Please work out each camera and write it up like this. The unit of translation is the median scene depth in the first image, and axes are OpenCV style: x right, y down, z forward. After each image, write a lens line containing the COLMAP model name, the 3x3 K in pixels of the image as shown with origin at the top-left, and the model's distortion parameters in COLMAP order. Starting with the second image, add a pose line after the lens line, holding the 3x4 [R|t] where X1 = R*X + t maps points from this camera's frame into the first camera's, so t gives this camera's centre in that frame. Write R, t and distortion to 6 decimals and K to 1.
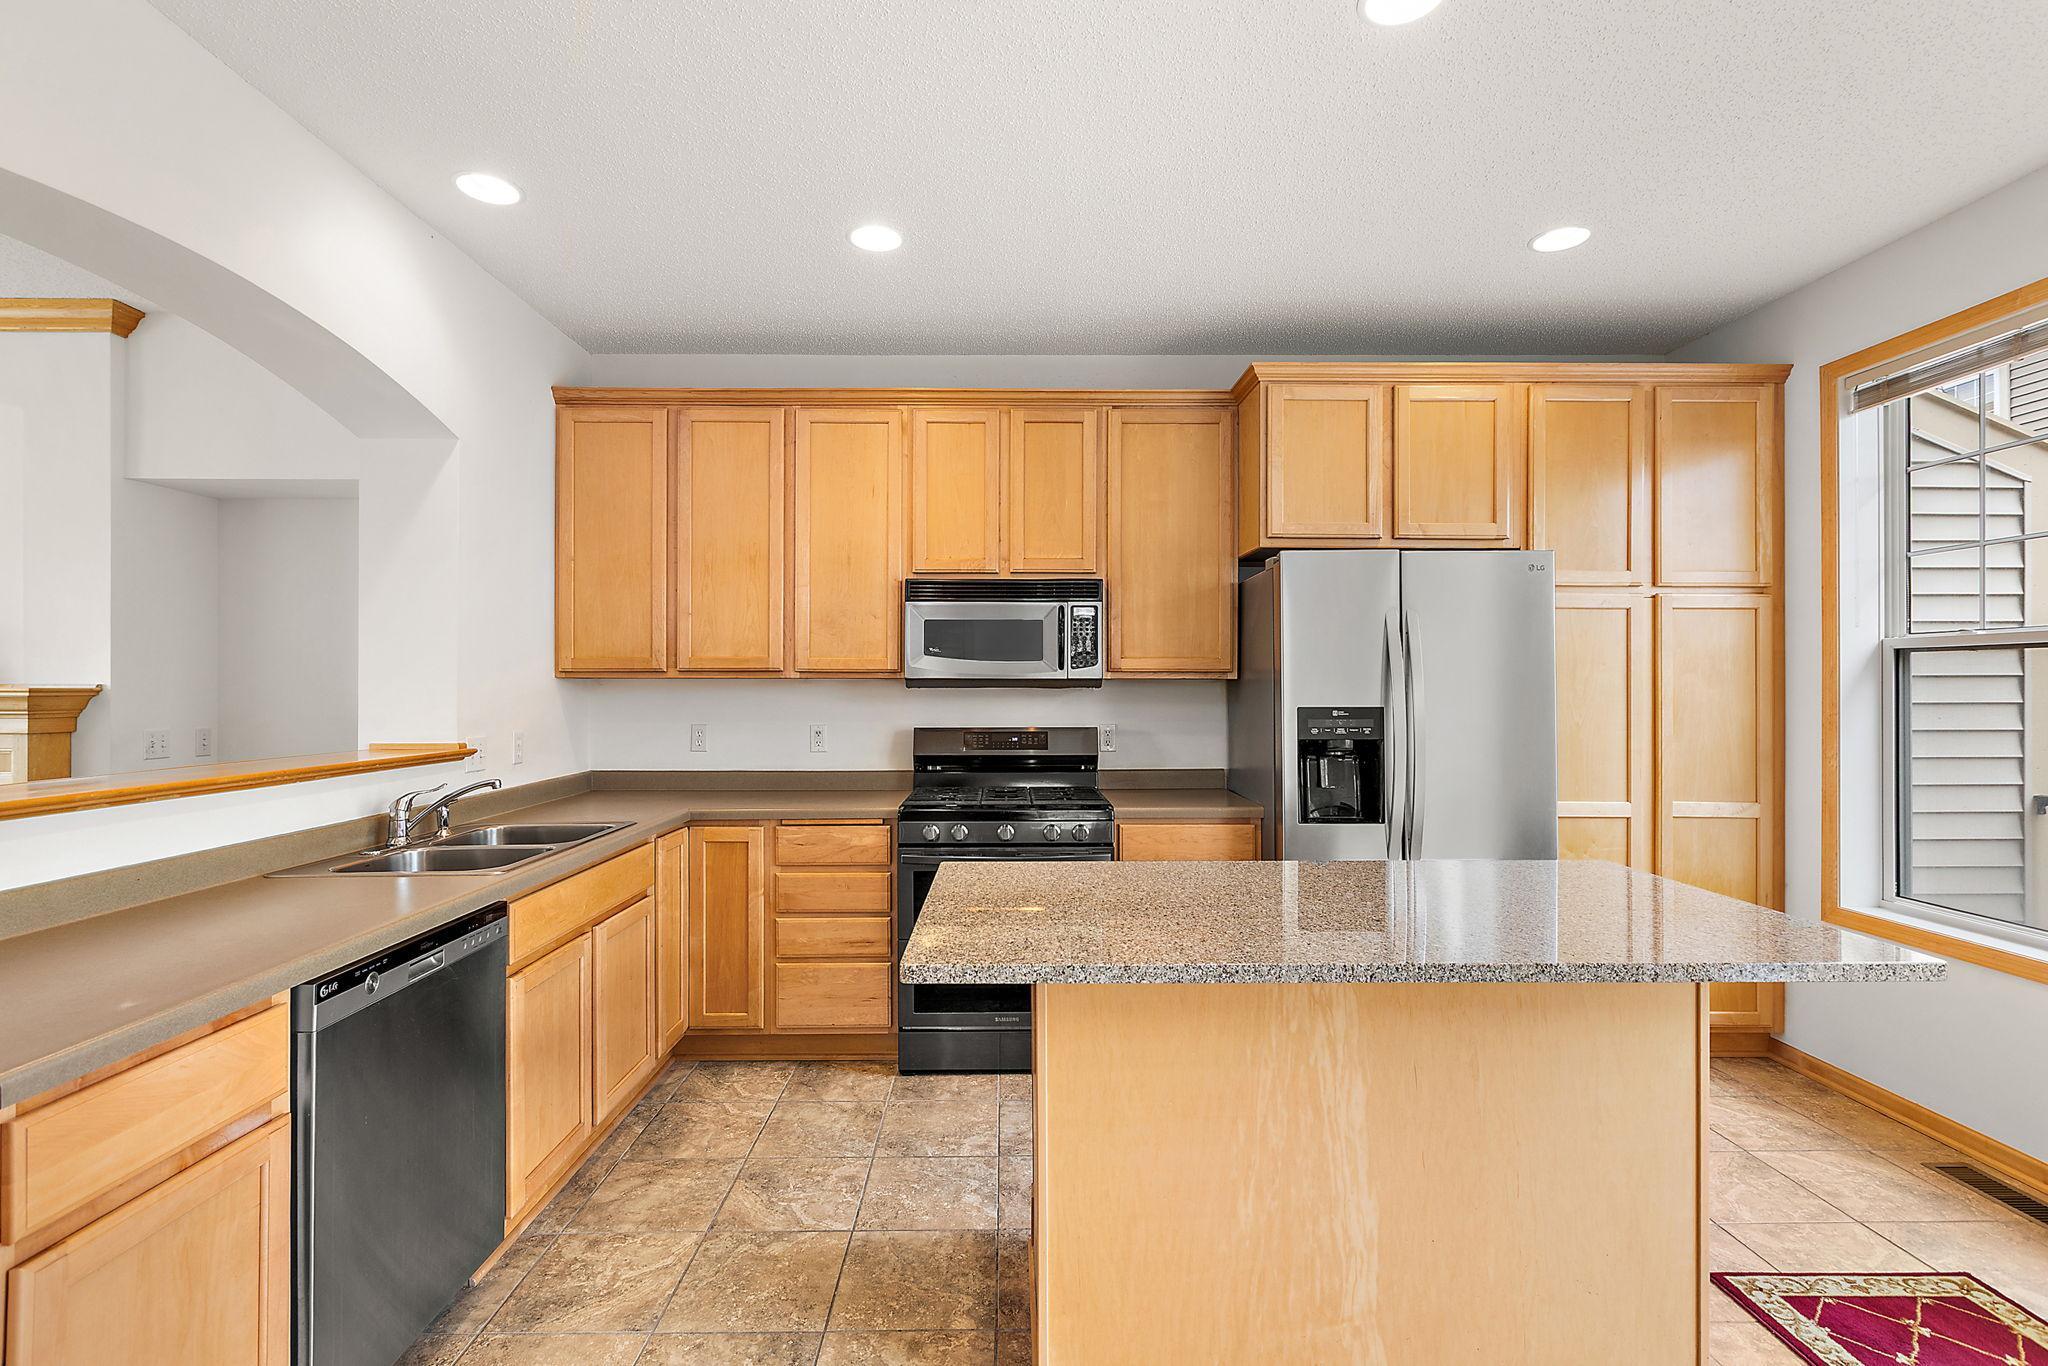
lens RADIAL K [[925.2, 0, 1037.8], [0, 925.2, 675.4], [0, 0, 1]] dist [0.000840, -0.001616]
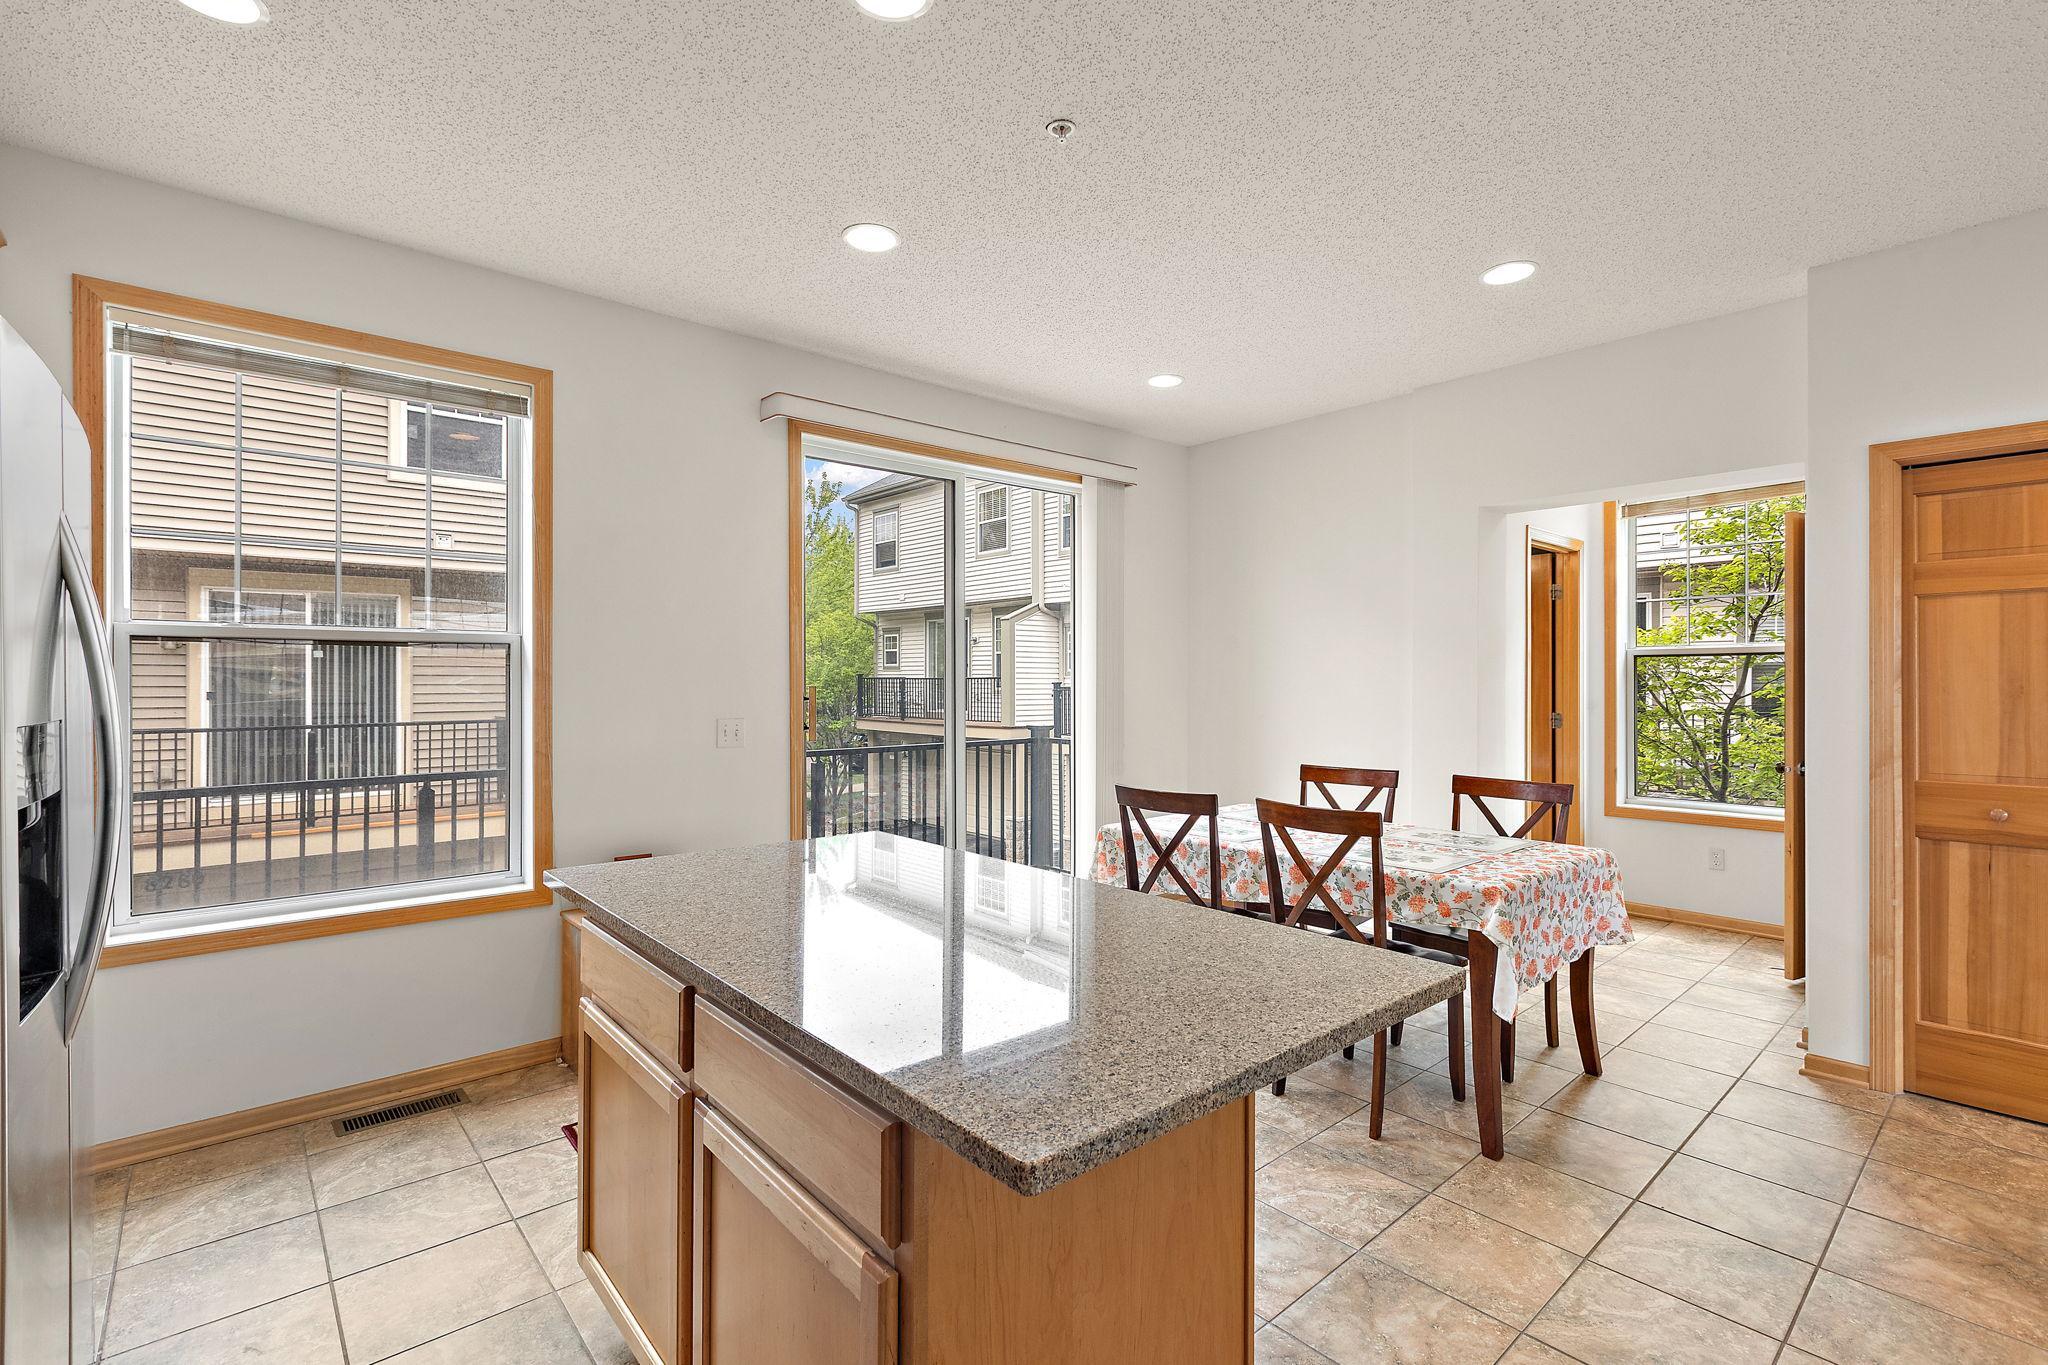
lens RADIAL K [[925.2, 0, 1041.4], [0, 925.2, 679.4], [0, 0, 1]] dist [0.000840, -0.001616]
pose [[-0.653659, 0.001895, 0.756787, -0.271571], [-0.010248, 0.999883, -0.011355, 0.013666], [-0.756720, -0.015178, -0.653563, 0.848056]]
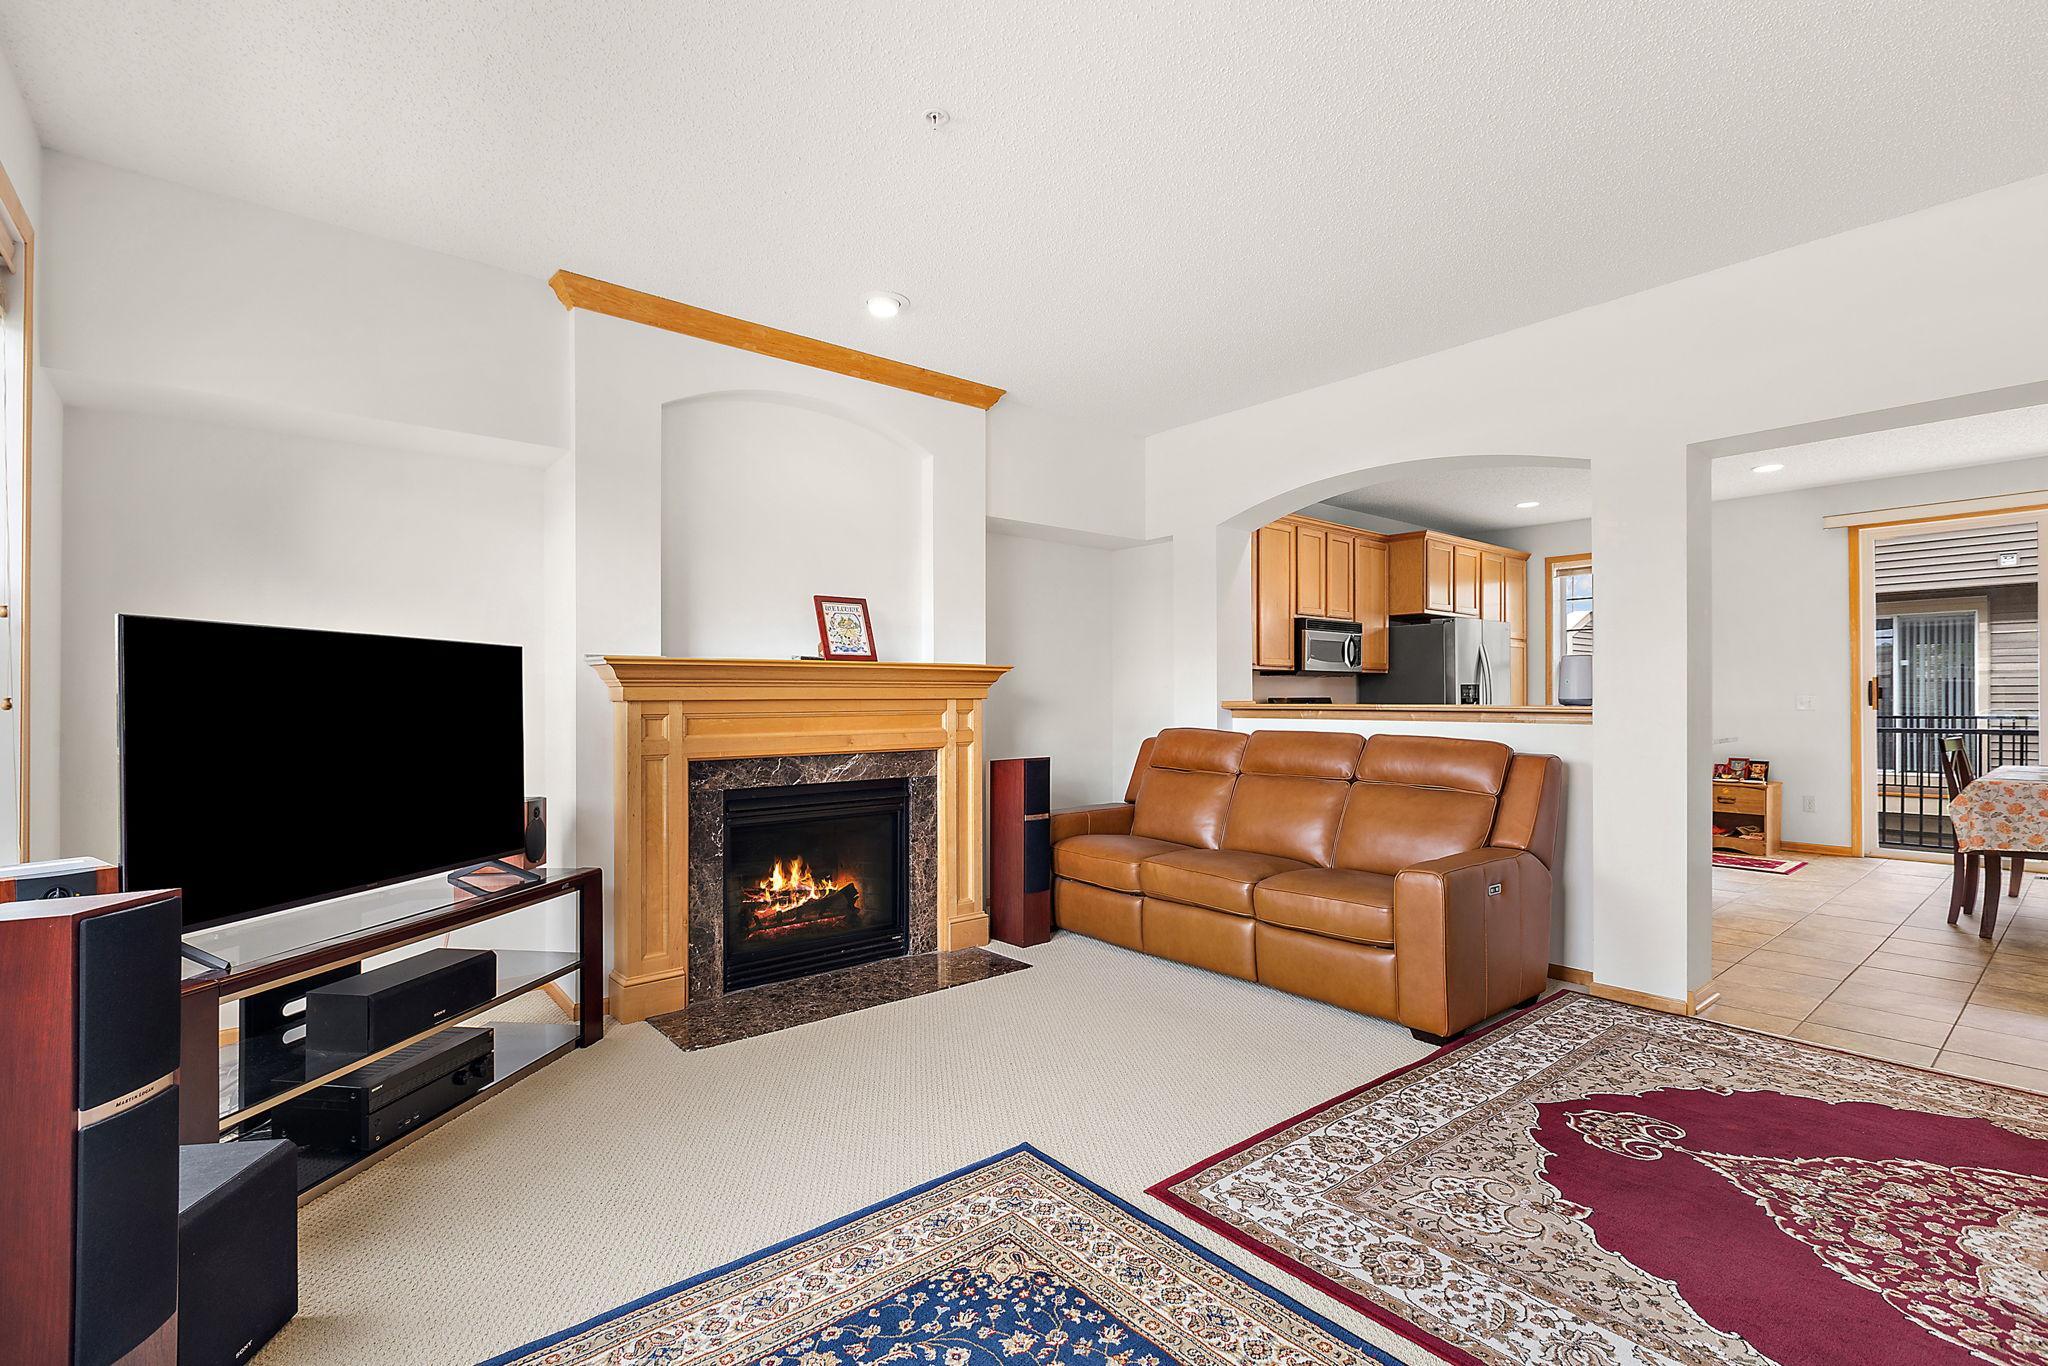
lens RADIAL K [[925.2, 0, 1035.3], [0, 925.2, 693.2], [0, 0, 1]] dist [0.000840, -0.001616]
pose [[0.769765, 0.000401, 0.638328, -1.866630], [-0.005588, 0.999966, 0.006111, 0.043126], [-0.638303, -0.008271, 0.769741, -0.102033]]
